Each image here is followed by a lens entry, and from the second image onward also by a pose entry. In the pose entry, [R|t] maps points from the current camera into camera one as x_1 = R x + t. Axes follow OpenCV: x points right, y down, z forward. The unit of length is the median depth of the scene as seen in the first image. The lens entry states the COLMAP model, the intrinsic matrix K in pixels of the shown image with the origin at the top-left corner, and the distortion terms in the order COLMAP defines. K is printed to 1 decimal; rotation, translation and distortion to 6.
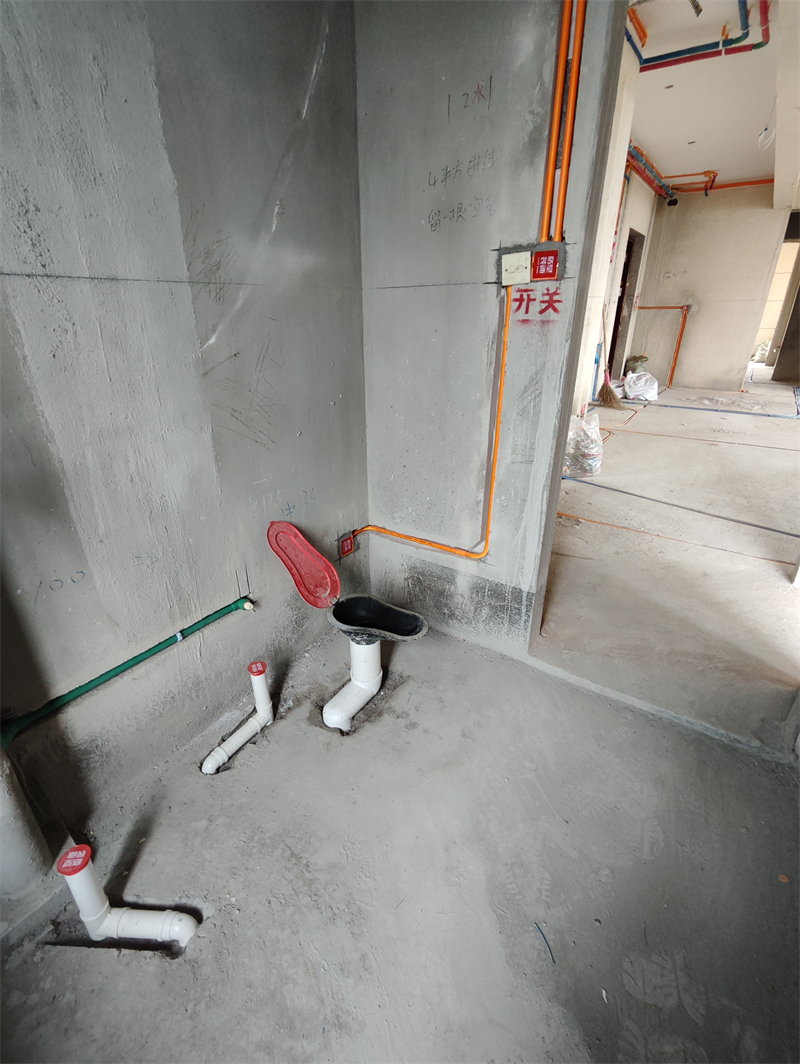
lens RADIAL K [[490.7, 0, 388.4], [0, 490.7, 531.1], [0, 0, 1]] dist [-0.002379, 0.007157]
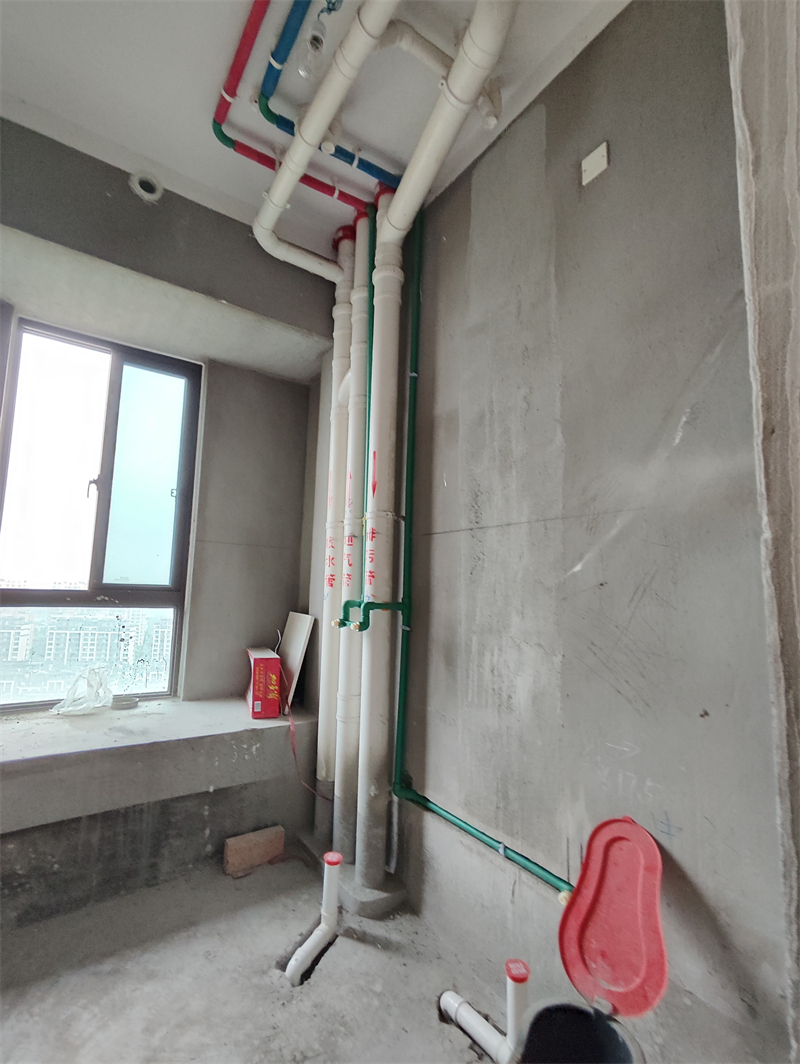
lens RADIAL K [[485.8, 0, 383.6], [0, 485.8, 530.2], [0, 0, 1]] dist [-0.008559, 0.008658]
pose [[-0.353286, -0.117441, -0.928115, 0.726324], [-0.413677, 0.909436, 0.042388, -0.355214], [0.839083, 0.398915, -0.369874, 1.055248]]
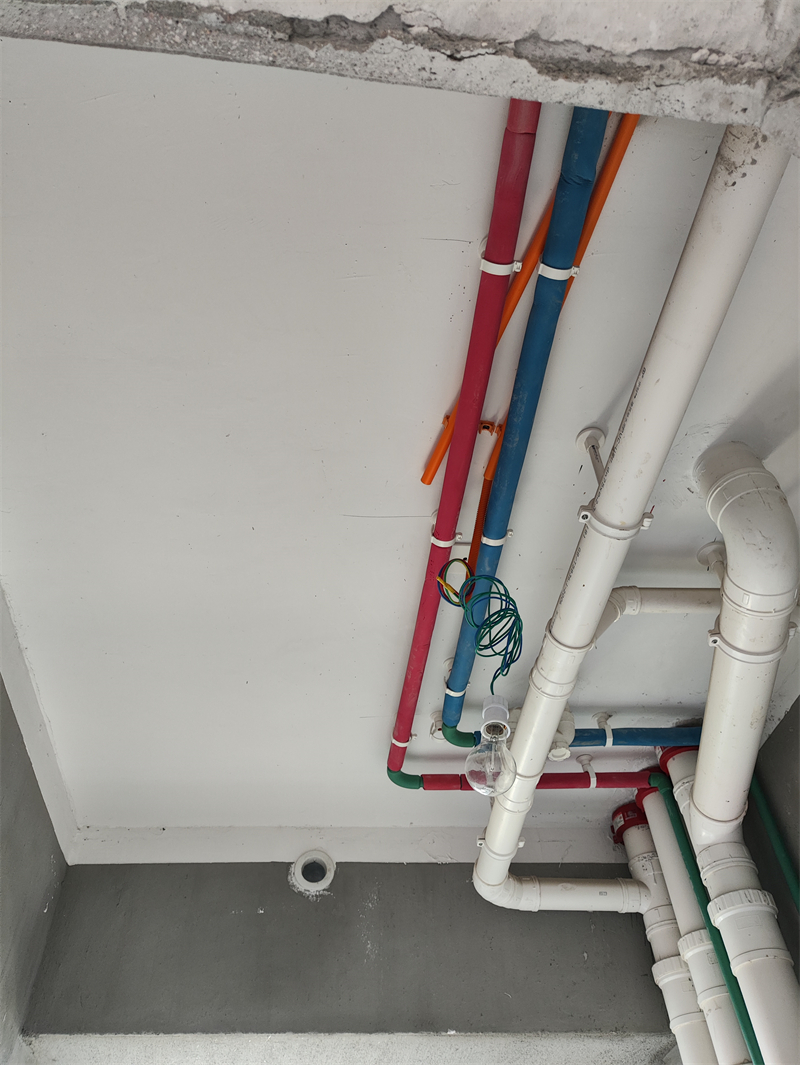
lens RADIAL K [[774.3, 0, 399.3], [0, 774.3, 547.6], [0, 0, 1]] dist [0.095957, -0.128742]
pose [[-0.746300, -0.471085, -0.470228, 0.634158], [-0.241398, 0.849926, -0.468351, -0.817192], [0.620292, -0.236019, -0.748019, 0.898327]]
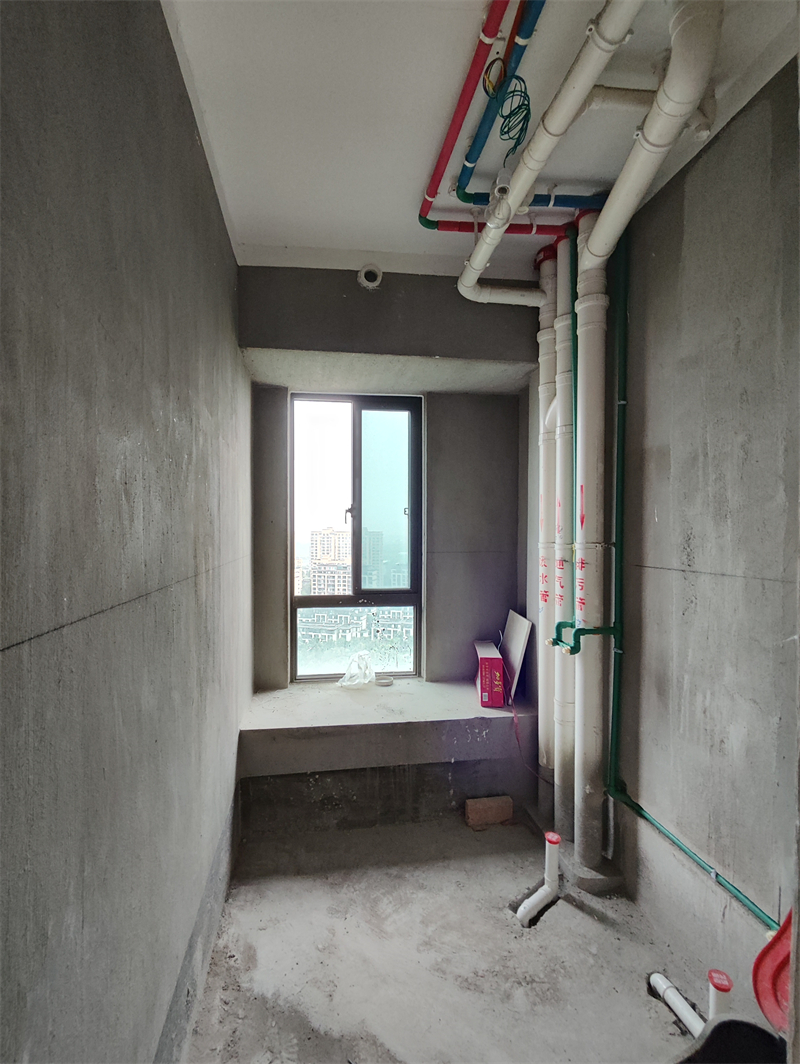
lens RADIAL K [[489.3, 0, 383.6], [0, 489.3, 534.5], [0, 0, 1]] dist [0.001724, 0.000306]
pose [[-0.724255, 0.009186, -0.689471, 0.947890], [-0.285691, 0.906050, 0.312176, -0.672055], [0.627563, 0.423070, -0.653587, 1.088029]]
